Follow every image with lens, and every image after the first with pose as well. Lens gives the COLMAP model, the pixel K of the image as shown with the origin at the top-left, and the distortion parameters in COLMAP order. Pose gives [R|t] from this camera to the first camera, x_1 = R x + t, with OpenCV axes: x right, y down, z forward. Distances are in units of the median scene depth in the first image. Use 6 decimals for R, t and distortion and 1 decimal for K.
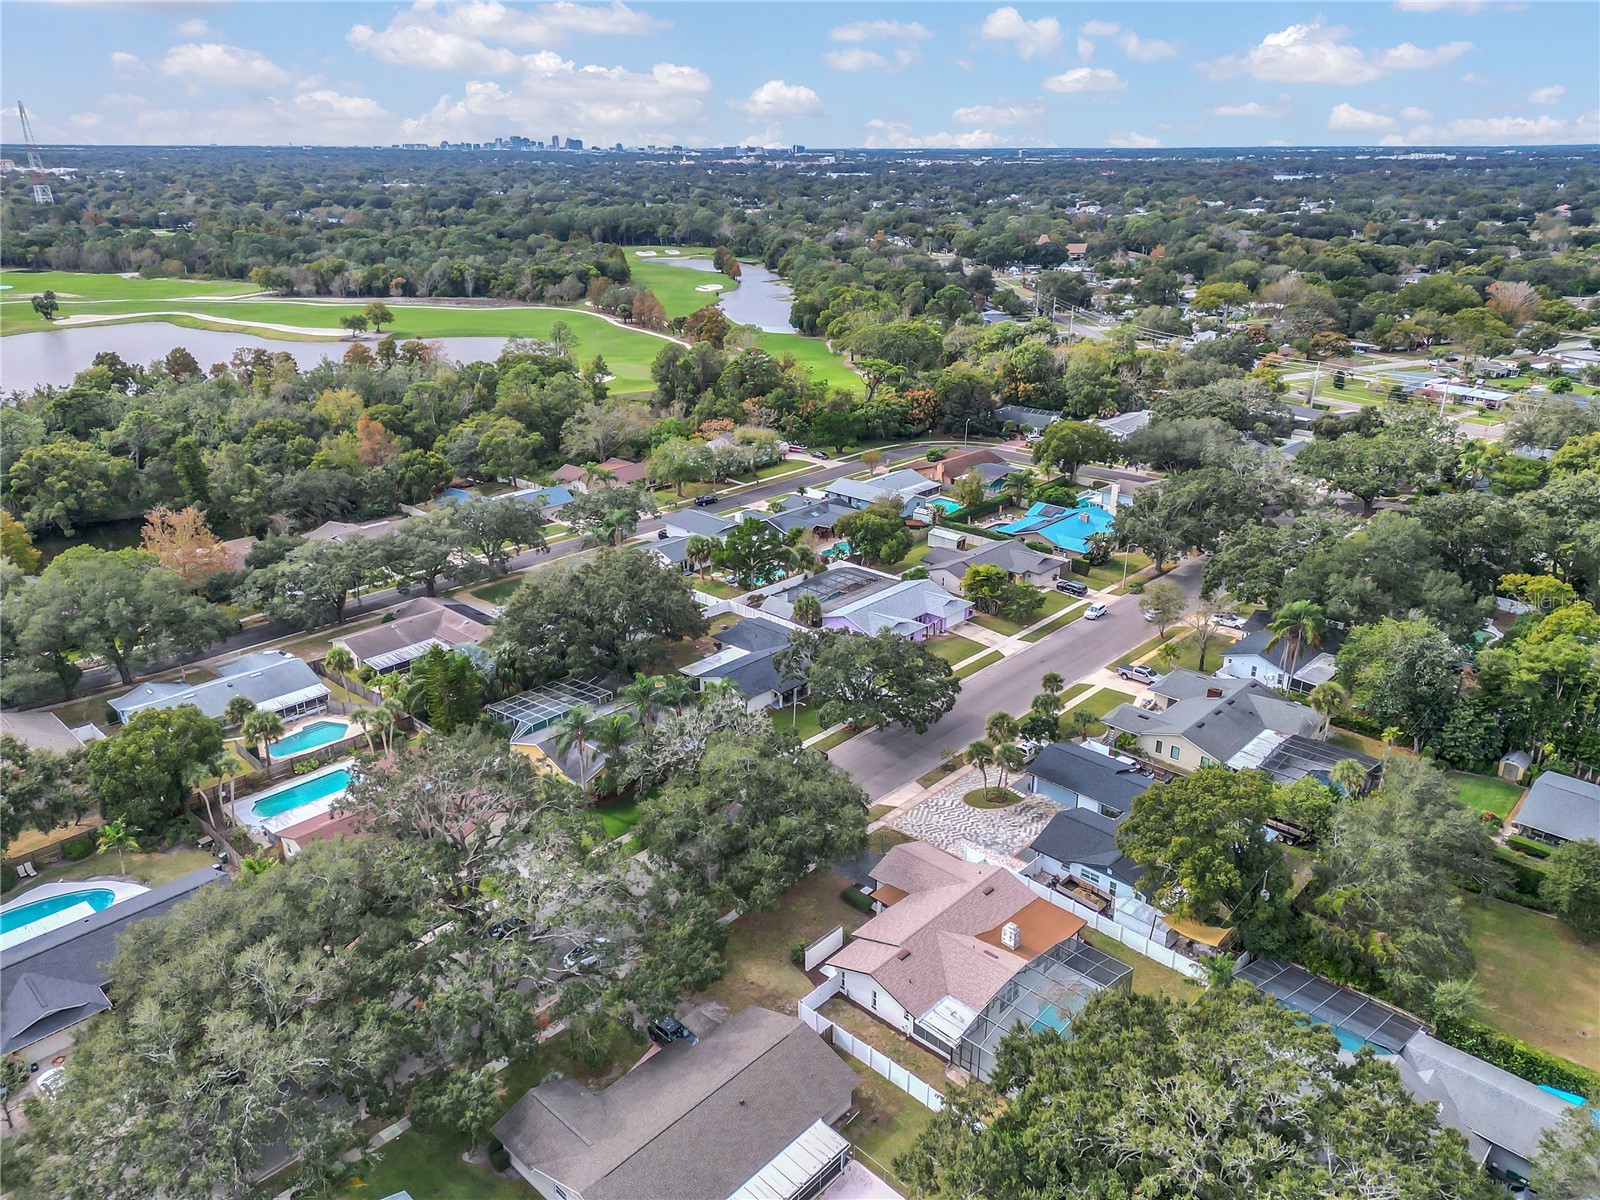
lens RADIAL K [[1176.1, 0, 805.8], [0, 1176.1, 594.0], [0, 0, 1]] dist [0.099786, -0.121083]
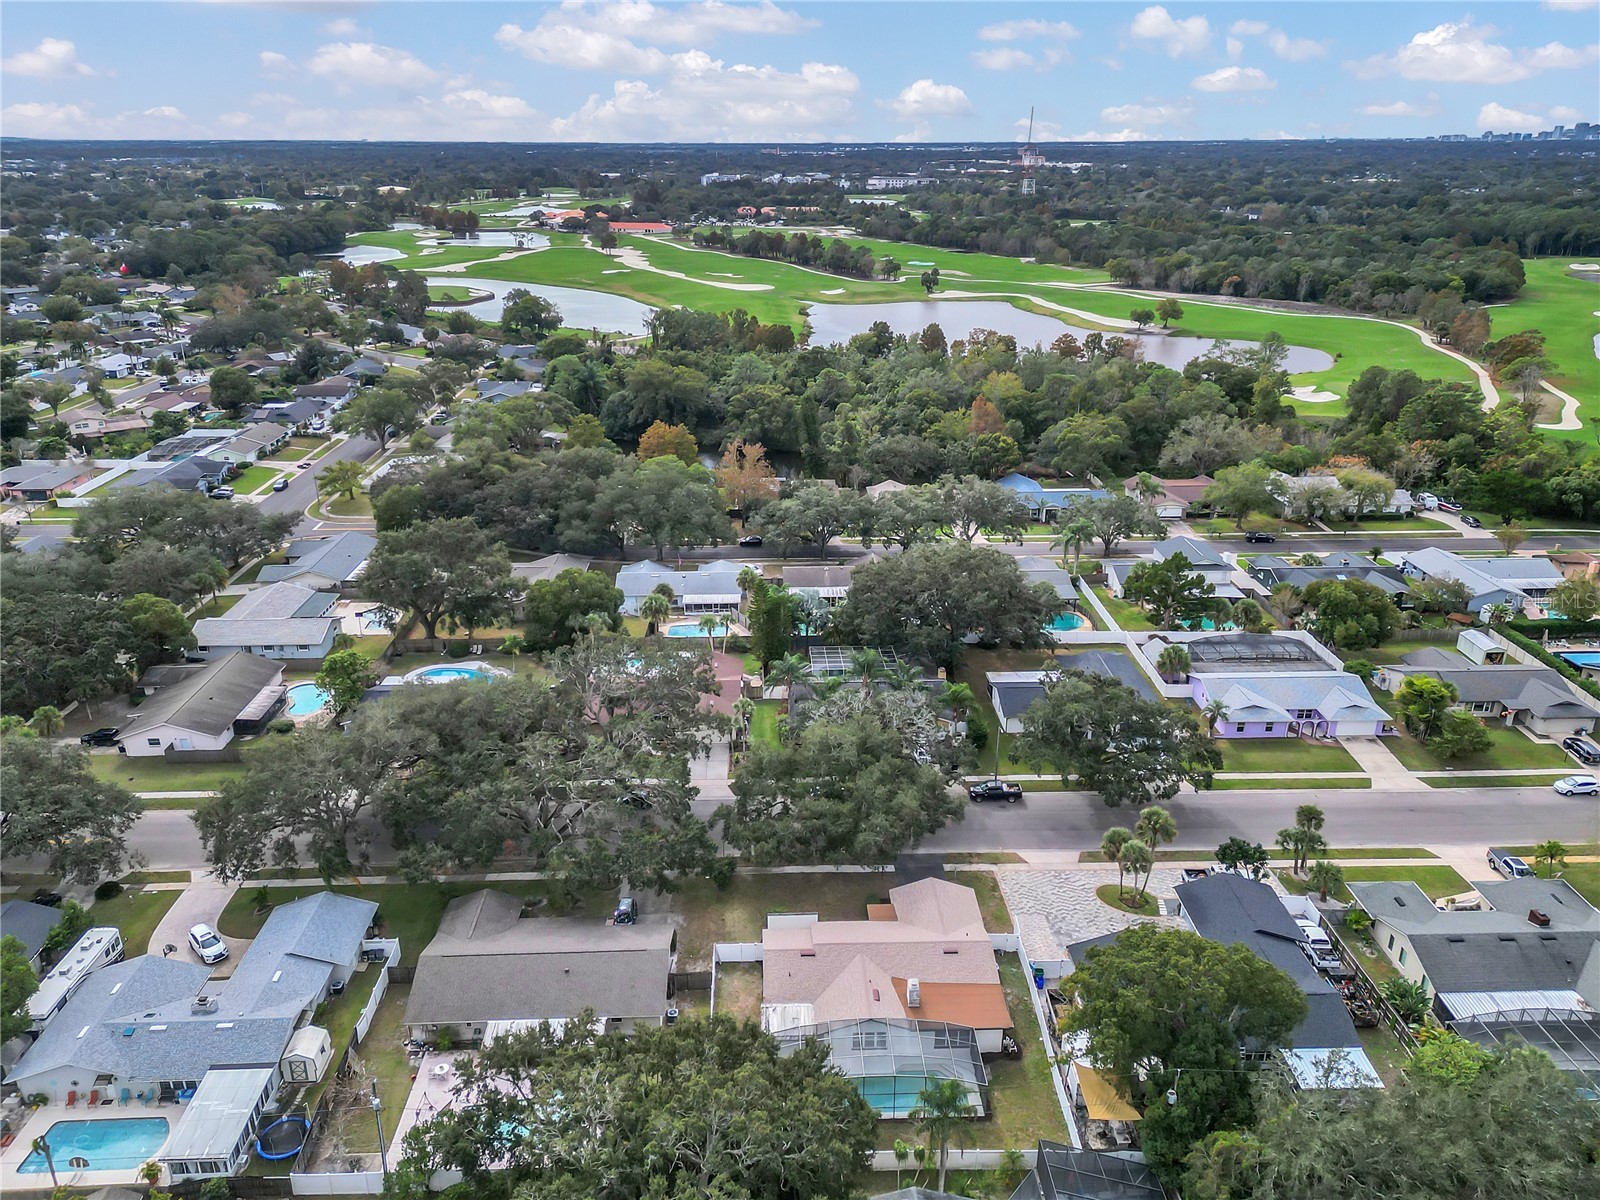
lens RADIAL K [[1176.1, 0, 805.8], [0, 1176.1, 594.0], [0, 0, 1]] dist [0.099786, -0.121083]
pose [[0.698711, 0.254325, -0.668672, 0.299769], [-0.250643, 0.962459, 0.104163, -0.045783], [0.670061, 0.094818, 0.736225, 0.090965]]
